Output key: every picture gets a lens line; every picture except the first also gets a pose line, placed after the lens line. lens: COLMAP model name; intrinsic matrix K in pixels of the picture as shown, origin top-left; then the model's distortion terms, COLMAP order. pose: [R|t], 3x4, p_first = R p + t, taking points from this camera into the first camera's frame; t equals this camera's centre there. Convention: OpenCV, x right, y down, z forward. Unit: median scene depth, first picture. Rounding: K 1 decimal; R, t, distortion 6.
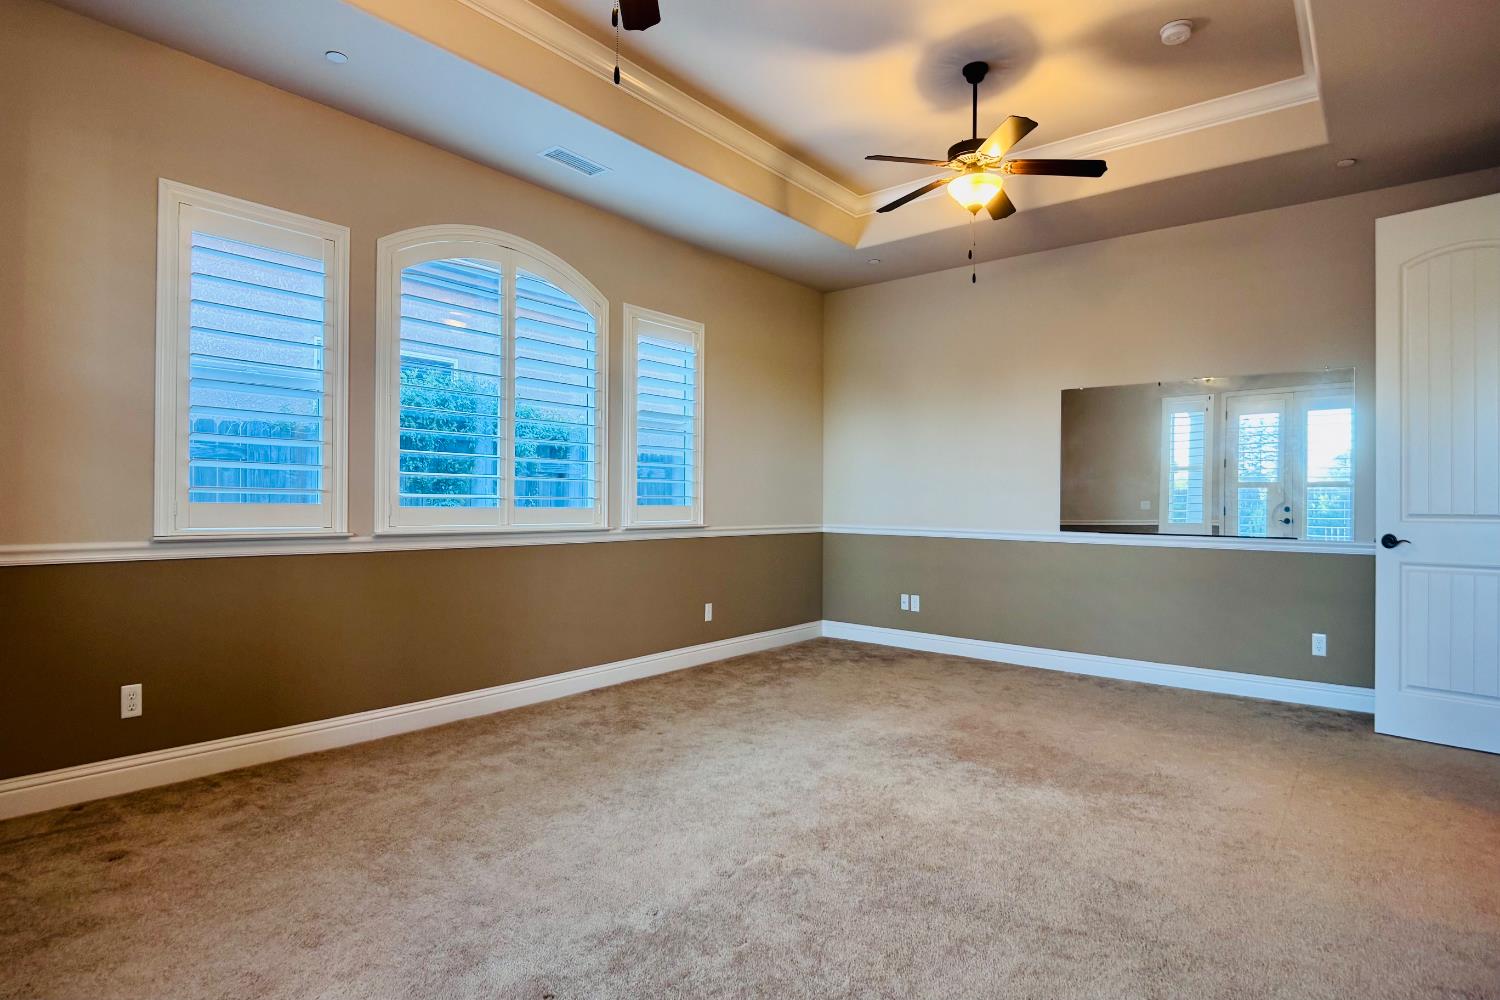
lens RADIAL K [[787.0, 0, 745.4], [0, 787.0, 502.1], [0, 0, 1]] dist [0.003935, -0.001463]
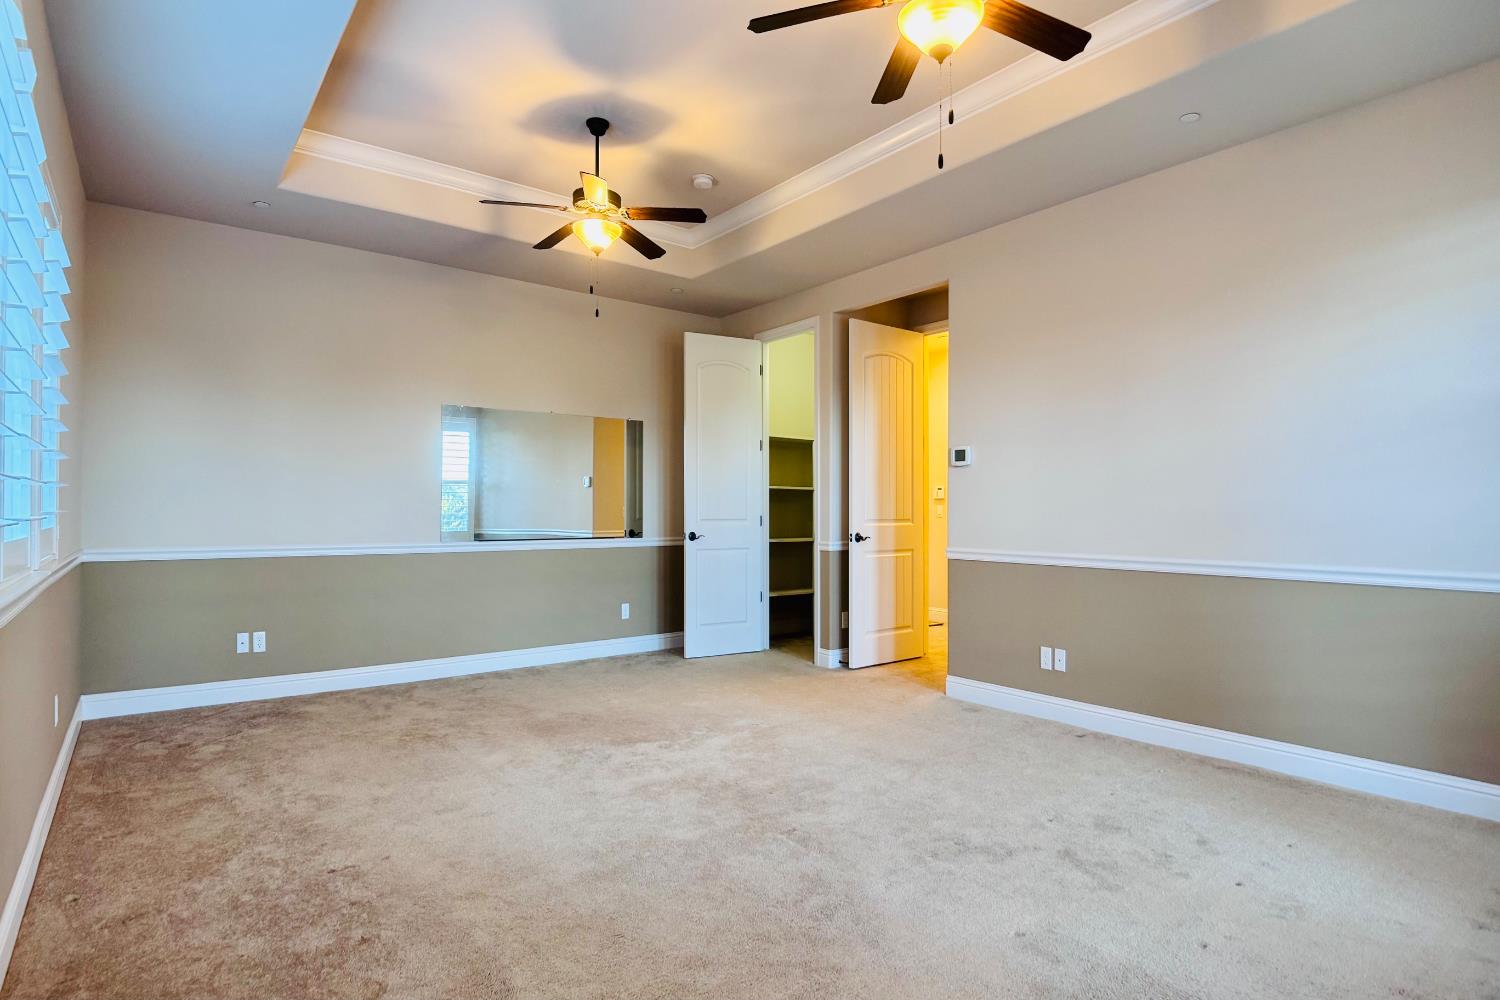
lens RADIAL K [[787.0, 0, 745.4], [0, 787.0, 502.1], [0, 0, 1]] dist [0.003935, -0.001463]
pose [[0.223520, 0.002151, 0.974697, -0.511021], [0.002836, 0.999992, -0.002857, -0.010303], [-0.974695, 0.003402, 0.223512, 0.385600]]
